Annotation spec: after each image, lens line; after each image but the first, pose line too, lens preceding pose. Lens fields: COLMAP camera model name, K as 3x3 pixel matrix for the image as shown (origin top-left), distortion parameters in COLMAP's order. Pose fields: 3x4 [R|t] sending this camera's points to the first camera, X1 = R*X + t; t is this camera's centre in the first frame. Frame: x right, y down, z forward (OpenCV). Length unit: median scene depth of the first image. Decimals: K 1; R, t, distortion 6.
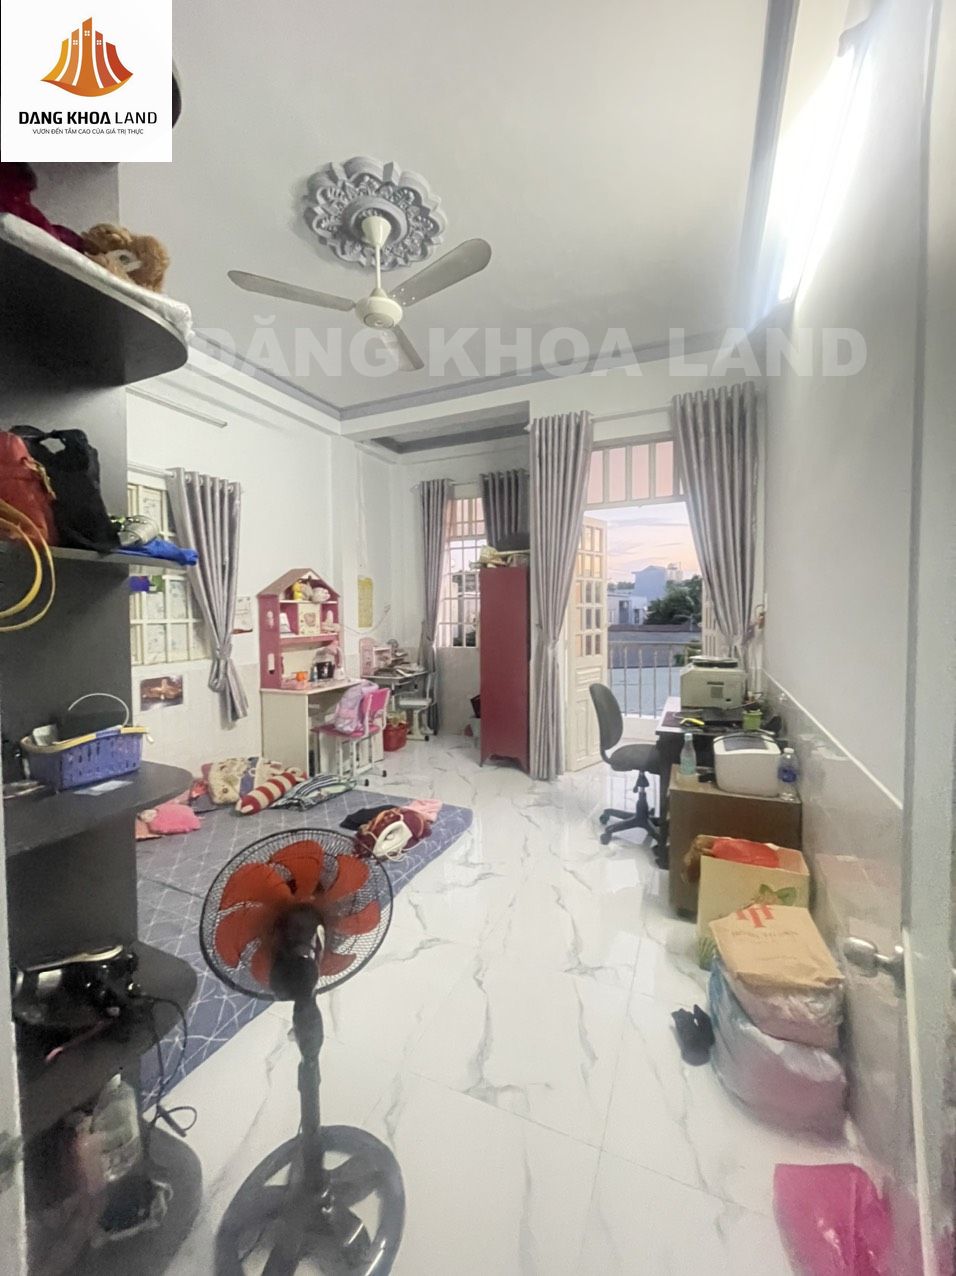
lens RADIAL K [[516.2, 0, 479.5], [0, 516.2, 634.6], [0, 0, 1]] dist [-0.000572, -0.000020]
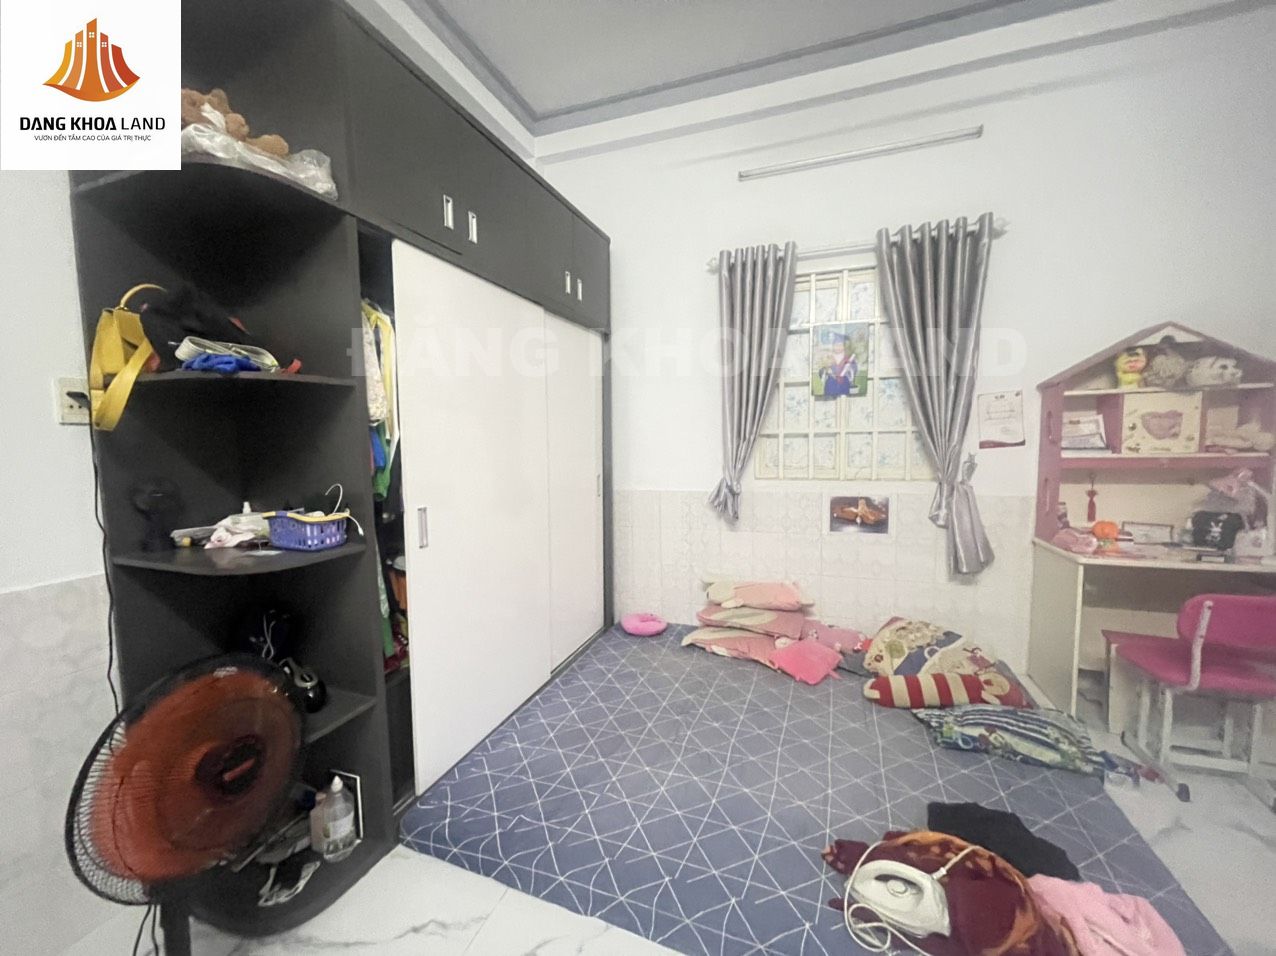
lens RADIAL K [[516.2, 0, 636.6], [0, 516.2, 483.0], [0, 0, 1]] dist [-0.000572, -0.000020]
pose [[0.065957, 0.085540, -0.994149, 0.181325], [-0.026472, 0.996118, 0.083953, -0.000205], [0.997471, 0.020780, 0.067965, 0.548629]]
